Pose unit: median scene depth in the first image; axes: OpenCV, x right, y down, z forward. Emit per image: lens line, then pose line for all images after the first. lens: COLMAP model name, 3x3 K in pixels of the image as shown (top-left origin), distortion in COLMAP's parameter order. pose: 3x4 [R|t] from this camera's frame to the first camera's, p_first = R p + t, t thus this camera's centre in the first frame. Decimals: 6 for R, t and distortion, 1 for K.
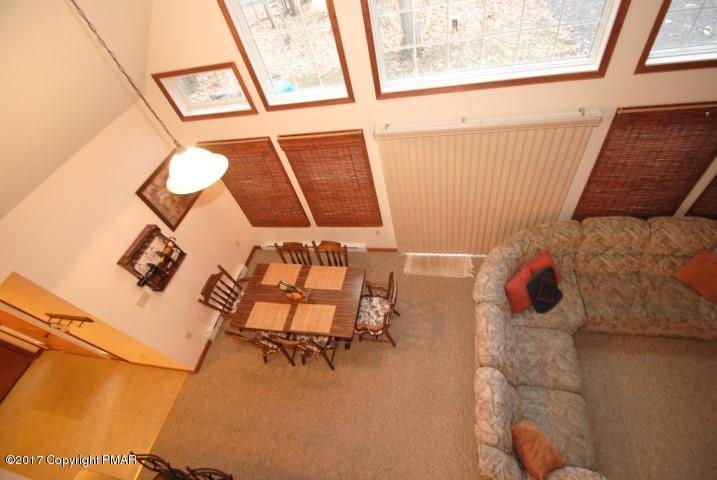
lens RADIAL K [[316.7, 0, 361.9], [0, 316.7, 237.0], [0, 0, 1]] dist [0.007209, -0.010819]
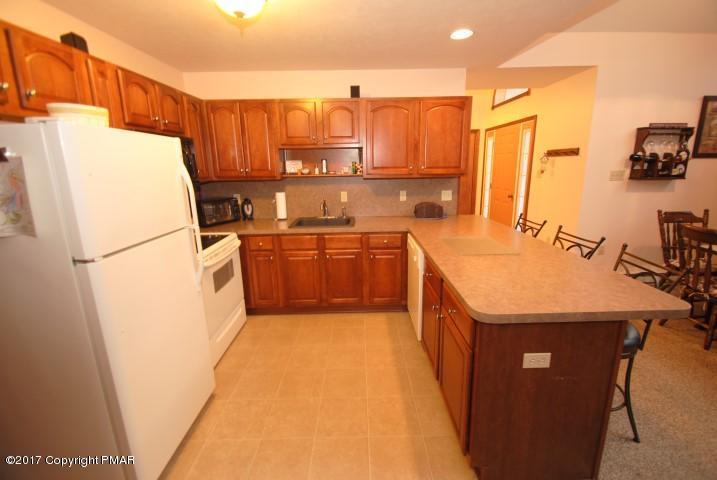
lens RADIAL K [[316.7, 0, 362.3], [0, 316.7, 236.6], [0, 0, 1]] dist [0.007209, -0.010819]
pose [[0.184546, 0.405371, -0.895331, 0.146350], [-0.758541, 0.638008, 0.132515, 0.801351], [0.624946, 0.654690, 0.425233, 0.188293]]
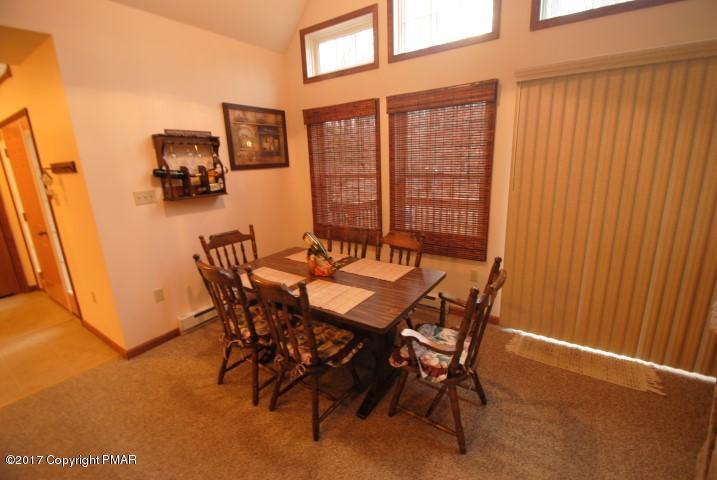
lens RADIAL K [[316.7, 0, 361.4], [0, 316.7, 236.0], [0, 0, 1]] dist [0.007209, -0.010819]
pose [[0.901763, 0.252196, -0.351028, 0.063430], [-0.402305, 0.786660, -0.468312, 0.415474], [0.158033, 0.563527, 0.810841, 0.517329]]
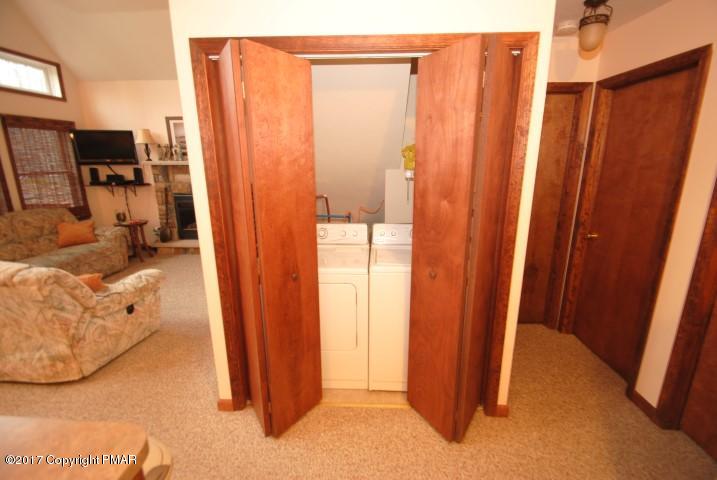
lens RADIAL K [[316.7, 0, 358.0], [0, 316.7, 238.8], [0, 0, 1]] dist [0.007209, -0.010819]
pose [[-0.120527, -0.045418, 0.991670, -0.340682], [0.774227, 0.620933, 0.122538, 0.808766], [-0.621326, 0.782547, -0.039675, 0.296162]]
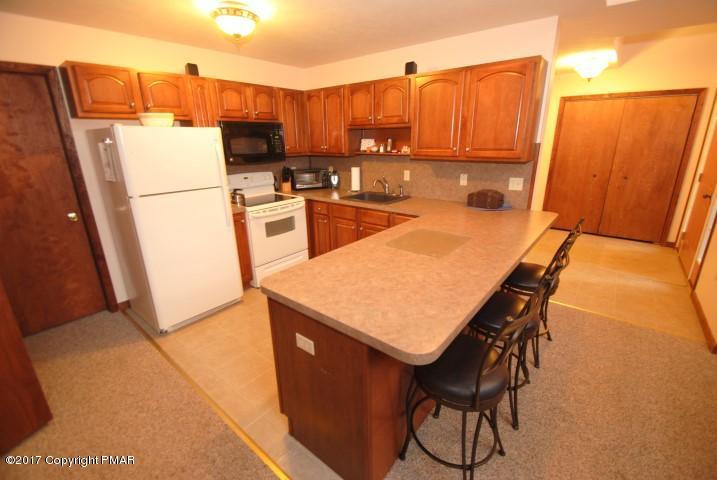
lens RADIAL K [[316.7, 0, 358.1], [0, 316.7, 237.6], [0, 0, 1]] dist [0.007209, -0.010819]
pose [[-0.474921, 0.450850, -0.755768, 0.116292], [-0.591420, 0.472434, 0.653474, 0.412210], [0.651669, 0.757325, 0.042273, 0.508629]]
